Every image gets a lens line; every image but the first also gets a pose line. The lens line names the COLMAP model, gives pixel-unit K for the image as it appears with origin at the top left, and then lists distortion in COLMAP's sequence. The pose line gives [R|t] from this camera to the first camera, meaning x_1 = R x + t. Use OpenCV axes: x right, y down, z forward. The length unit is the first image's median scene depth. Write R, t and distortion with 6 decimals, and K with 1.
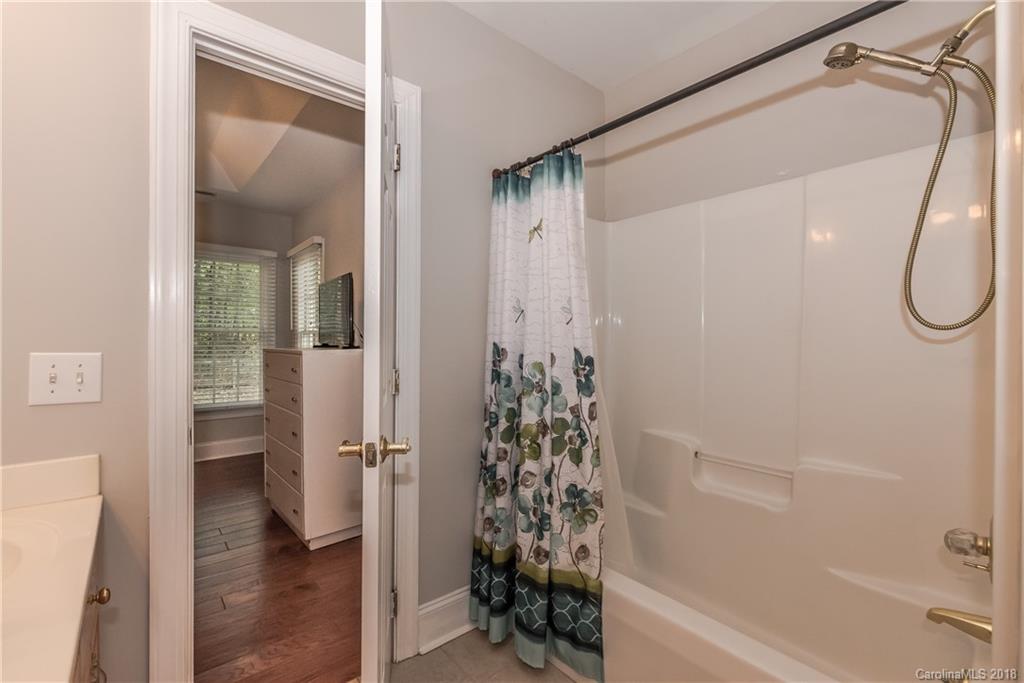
lens RADIAL K [[446.0, 0, 513.0], [0, 446.0, 341.8], [0, 0, 1]] dist [0.003181, 0.000108]
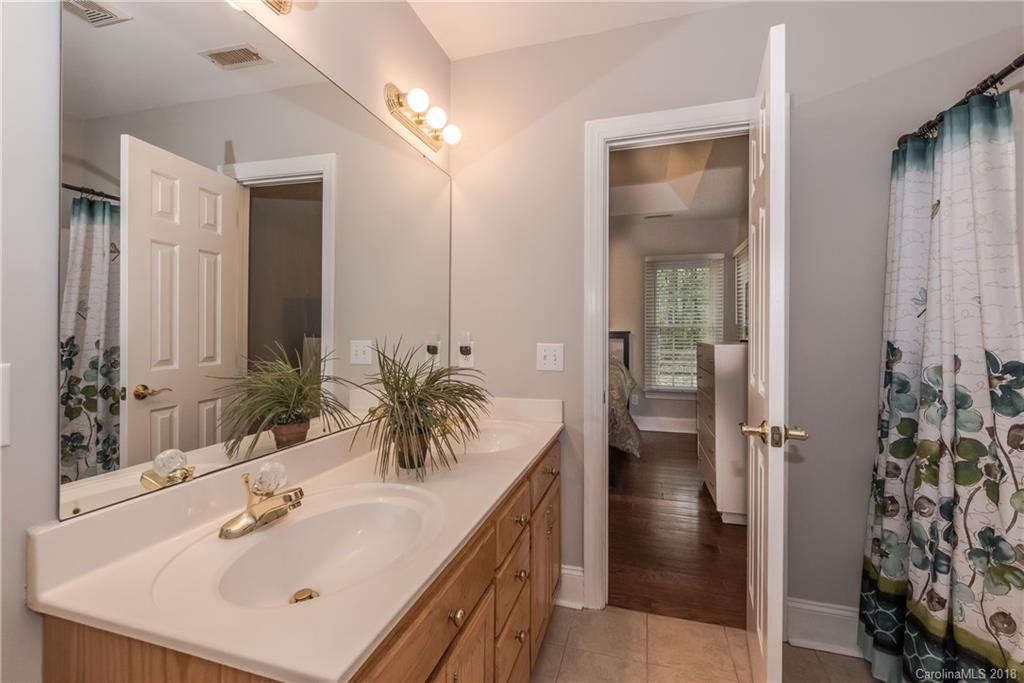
lens RADIAL K [[446.0, 0, 510.4], [0, 446.0, 335.6], [0, 0, 1]] dist [0.003181, 0.000108]
pose [[0.547996, 0.006020, -0.836459, 0.307429], [-0.004090, 0.999981, 0.004517, -0.010254], [0.836471, 0.000946, 0.548010, -0.102382]]
